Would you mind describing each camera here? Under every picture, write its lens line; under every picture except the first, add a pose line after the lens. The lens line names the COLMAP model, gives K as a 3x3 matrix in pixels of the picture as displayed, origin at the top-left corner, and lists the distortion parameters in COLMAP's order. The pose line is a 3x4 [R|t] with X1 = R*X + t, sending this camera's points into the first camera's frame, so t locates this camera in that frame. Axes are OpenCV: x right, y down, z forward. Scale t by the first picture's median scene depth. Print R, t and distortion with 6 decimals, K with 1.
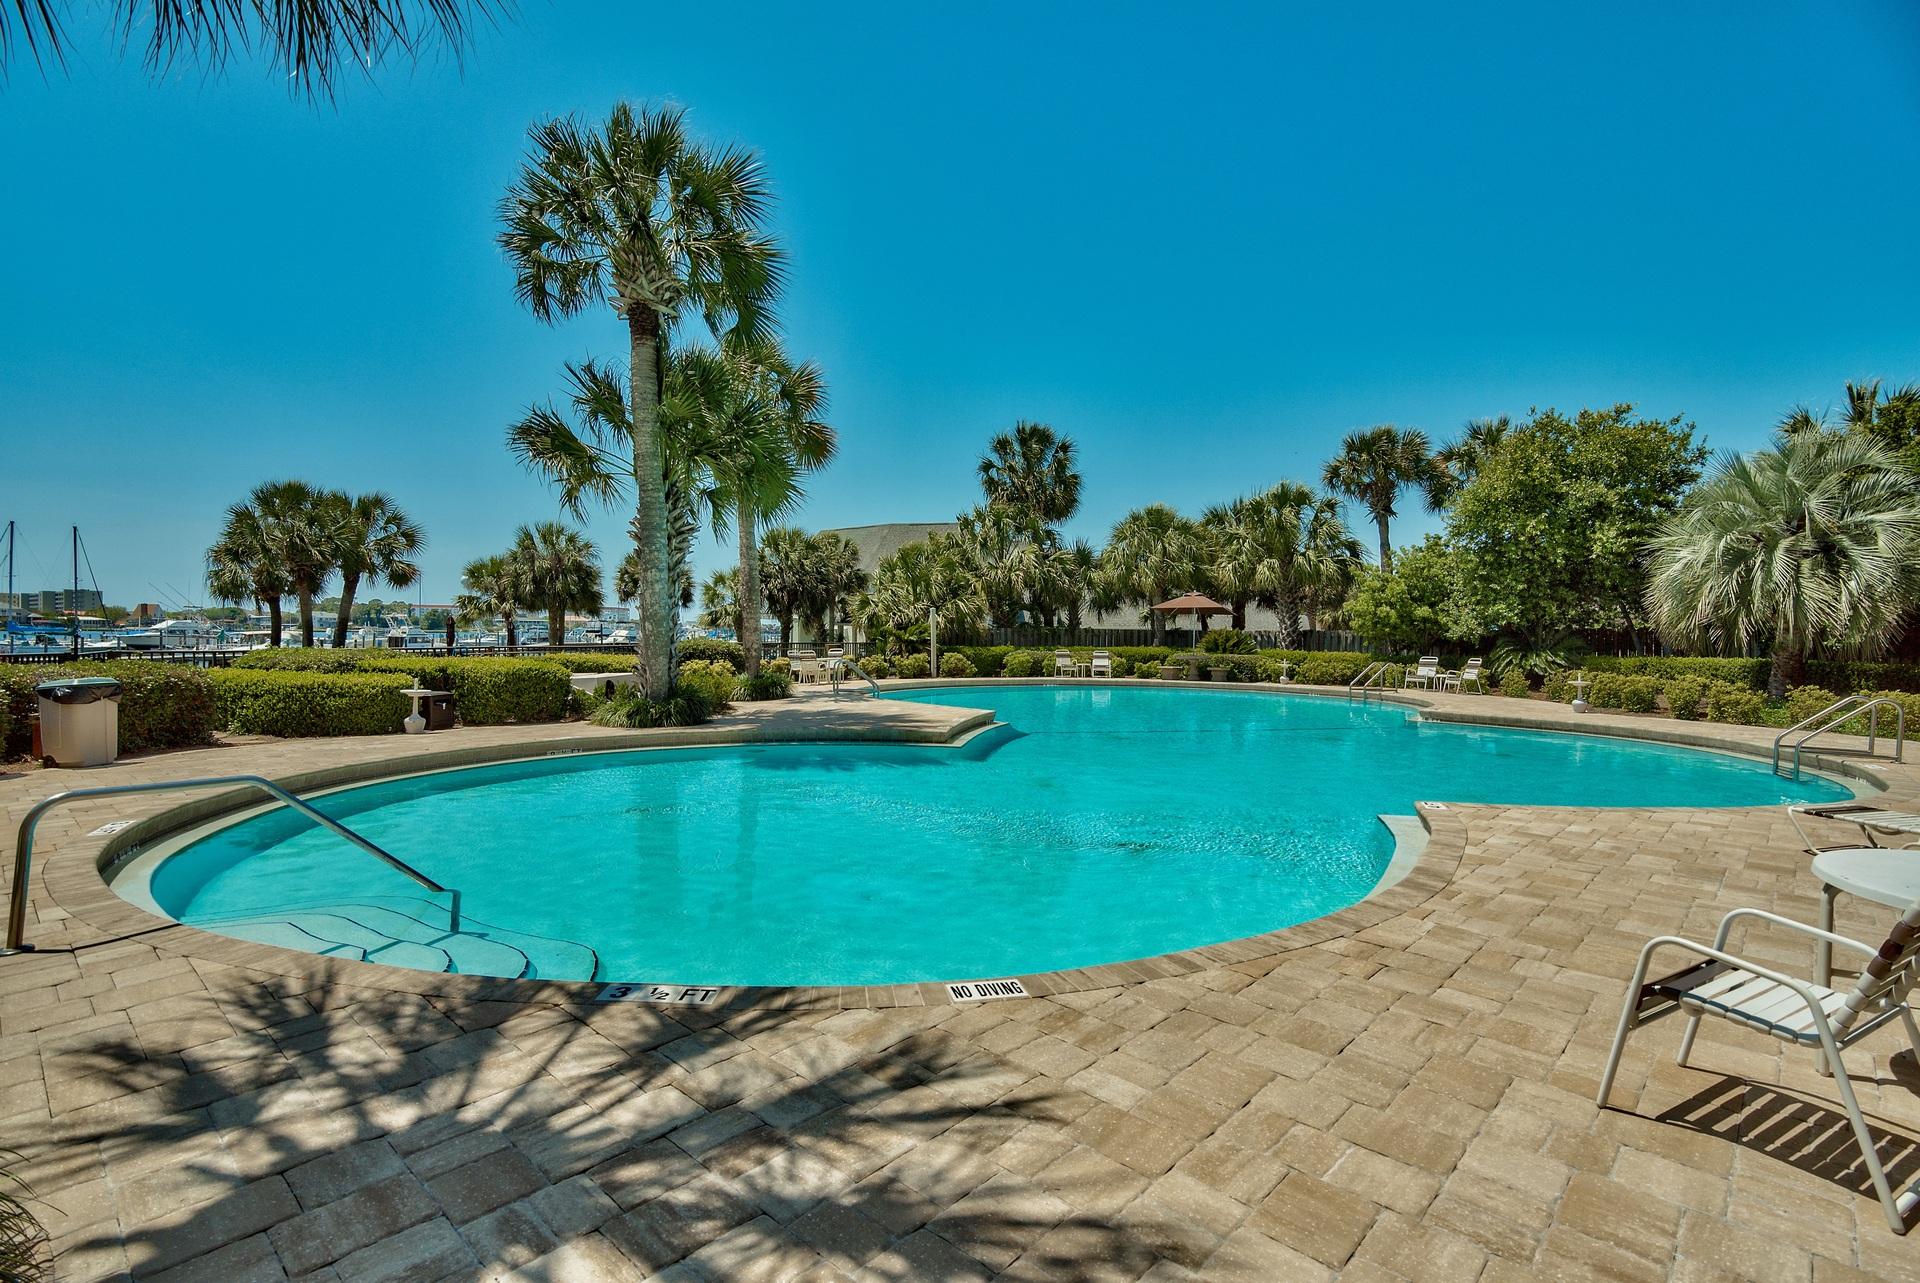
lens RADIAL K [[969.0, 0, 948.2], [0, 969.0, 636.7], [0, 0, 1]] dist [-0.001471, -0.000288]
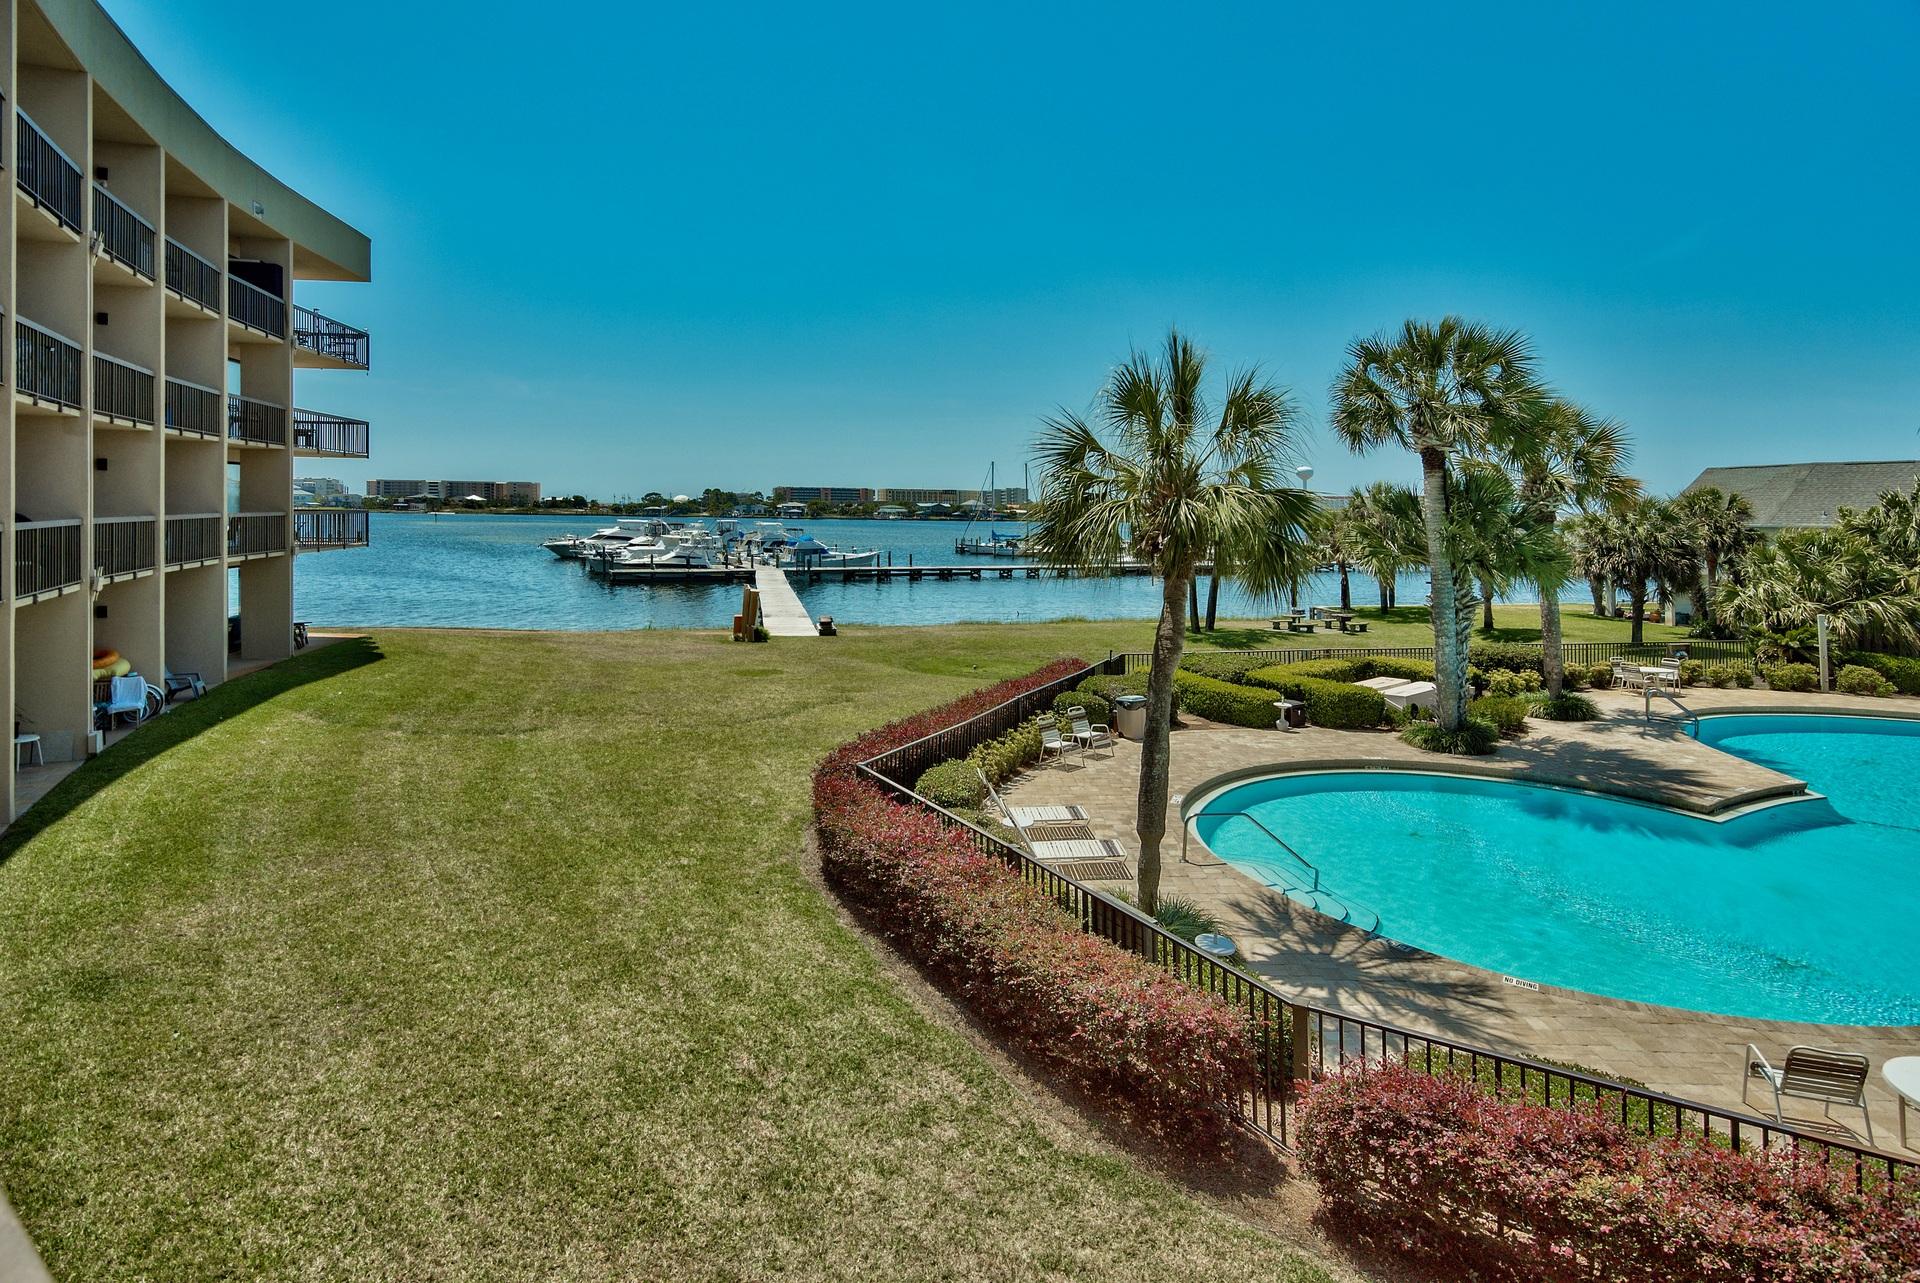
lens RADIAL K [[969.0, 0, 941.8], [0, 969.0, 500.5], [0, 0, 1]] dist [-0.001471, -0.000288]
pose [[0.674247, -0.003826, -0.738496, 0.102172], [-0.022944, 0.999395, -0.026126, -0.091087], [0.738150, 0.034560, 0.673751, -0.216846]]
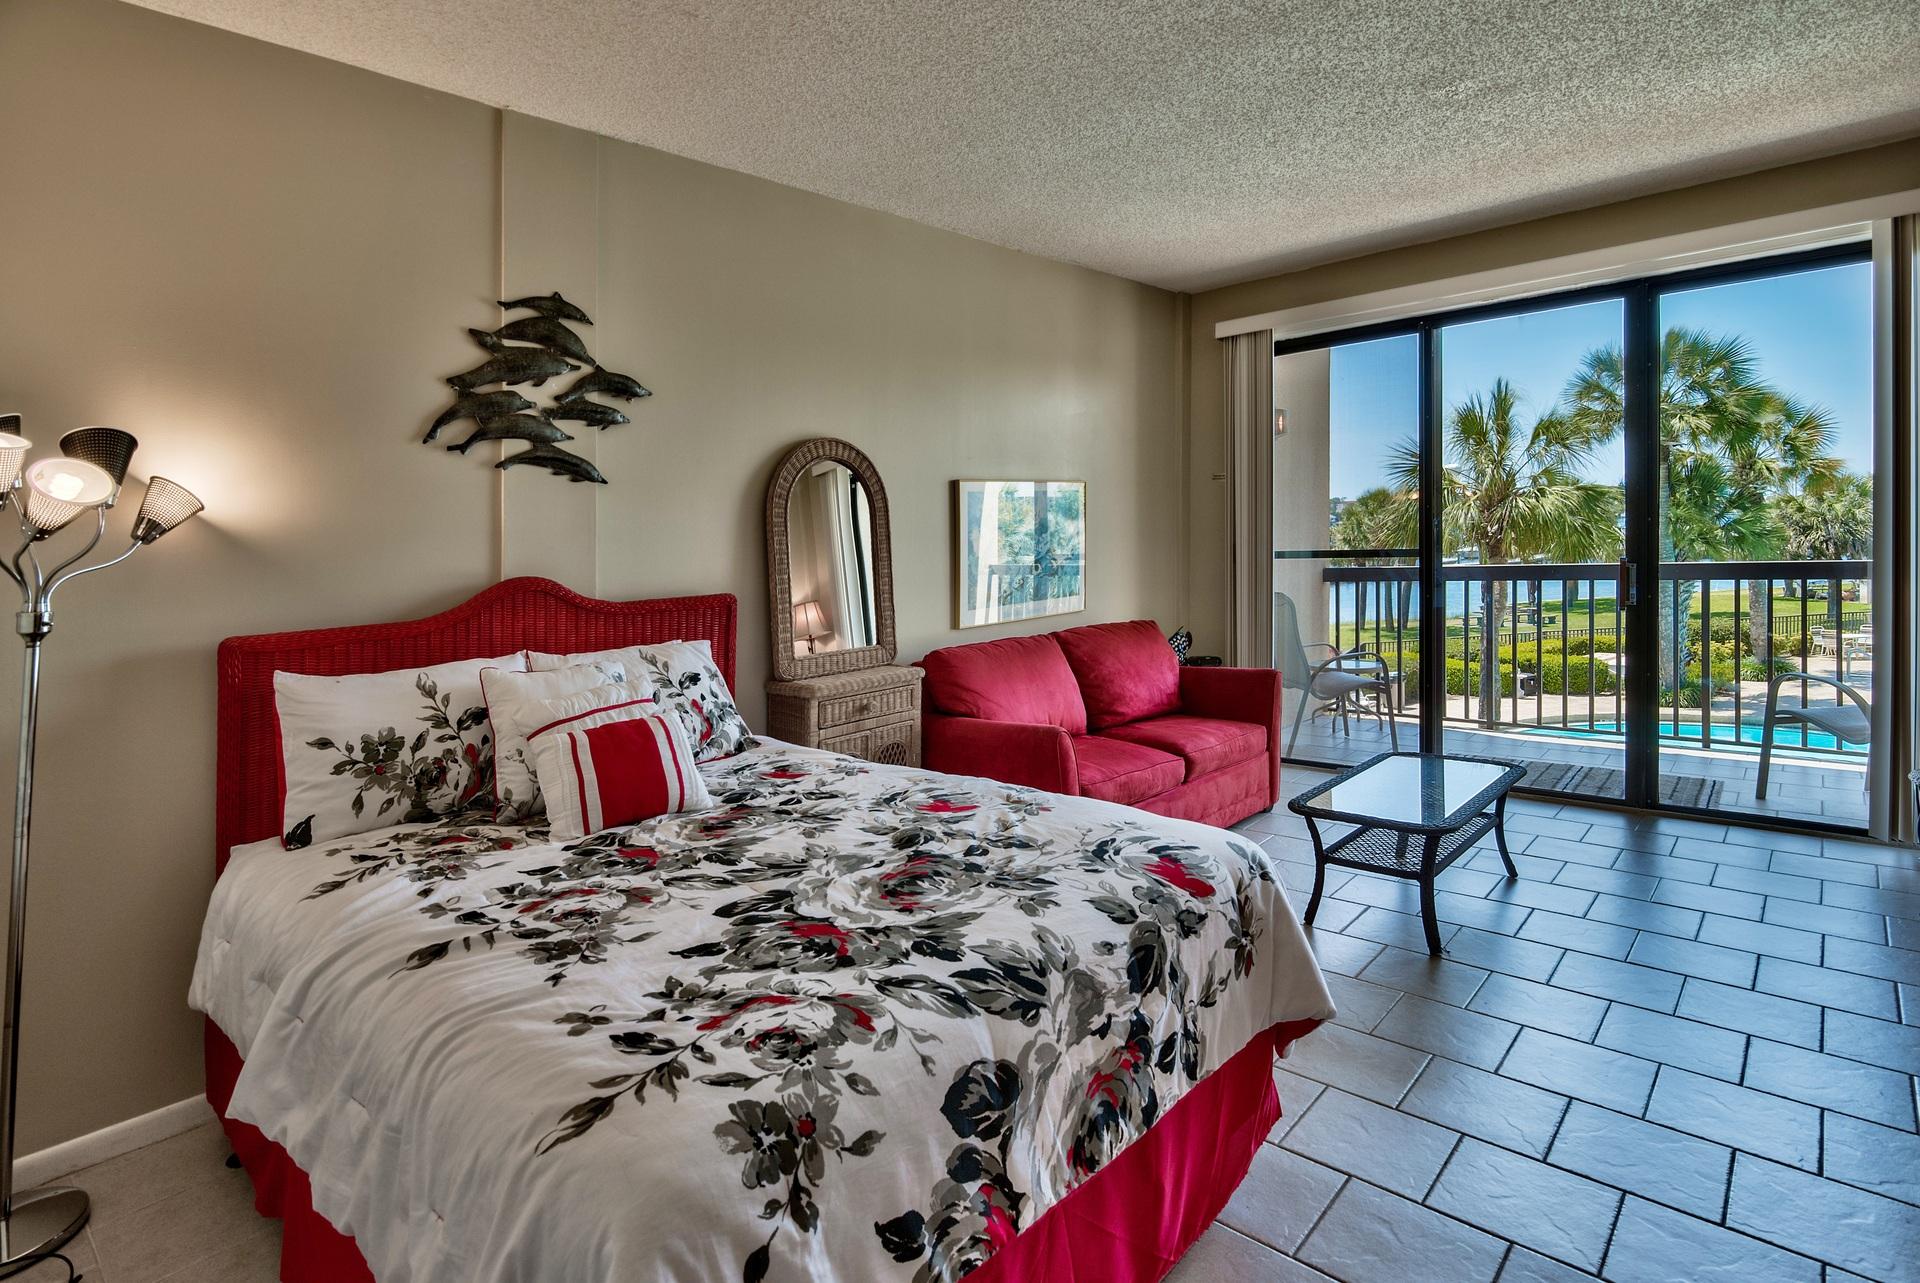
lens RADIAL K [[969.0, 0, 967.5], [0, 969.0, 591.8], [0, 0, 1]] dist [-0.001471, -0.000288]
pose [[0.600014, 0.007646, -0.799953, 0.118496], [0.036897, 0.998626, 0.037220, -0.085605], [0.799138, -0.051848, 0.598907, -0.377061]]
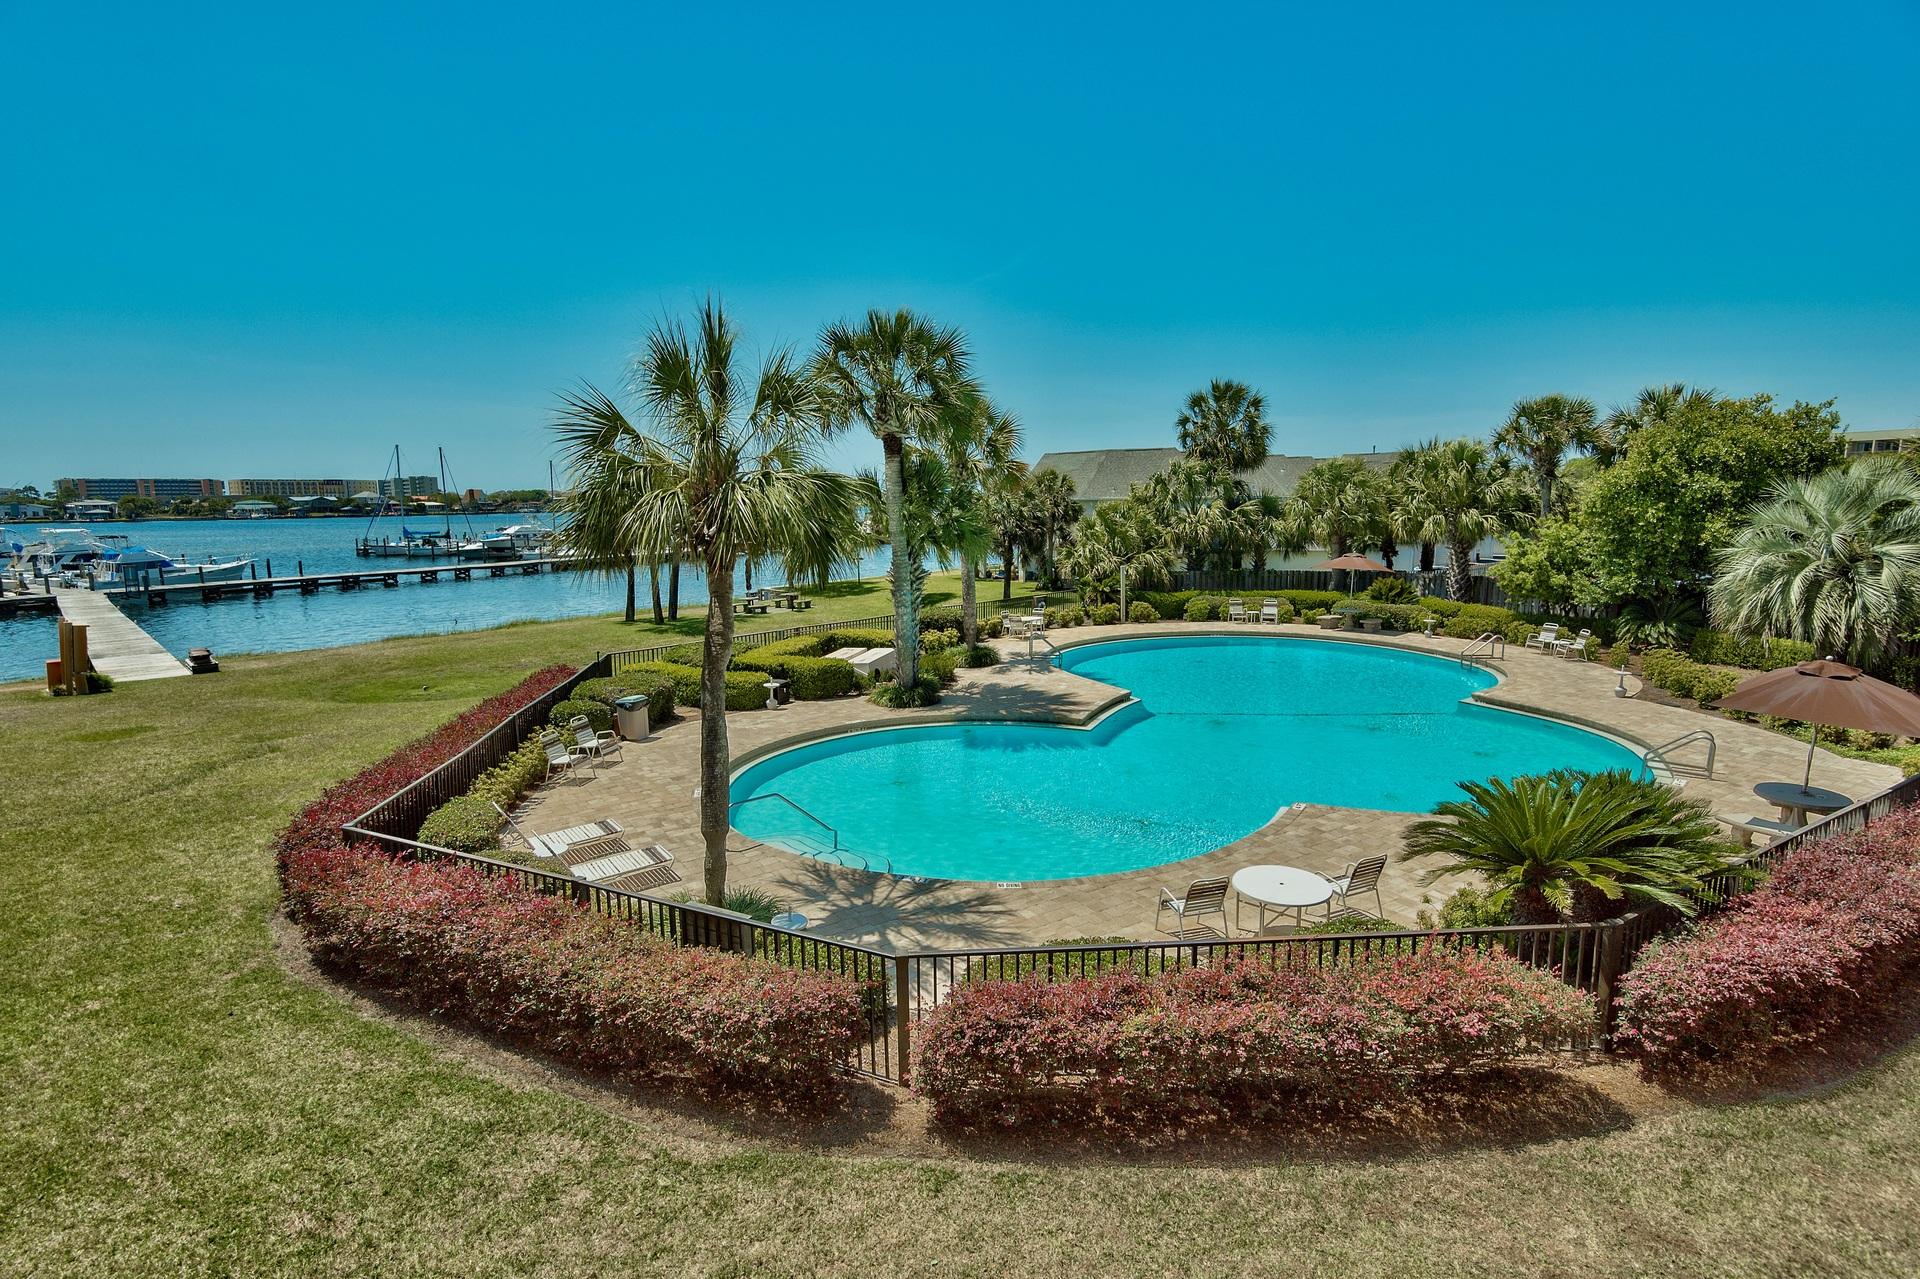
lens RADIAL K [[969.0, 0, 947.9], [0, 969.0, 641.4], [0, 0, 1]] dist [-0.001471, -0.000288]
pose [[0.970280, 0.018654, -0.241264, 0.064087], [0.012933, 0.991602, 0.128679, -0.091683], [0.241639, -0.127974, 0.961890, -0.221463]]
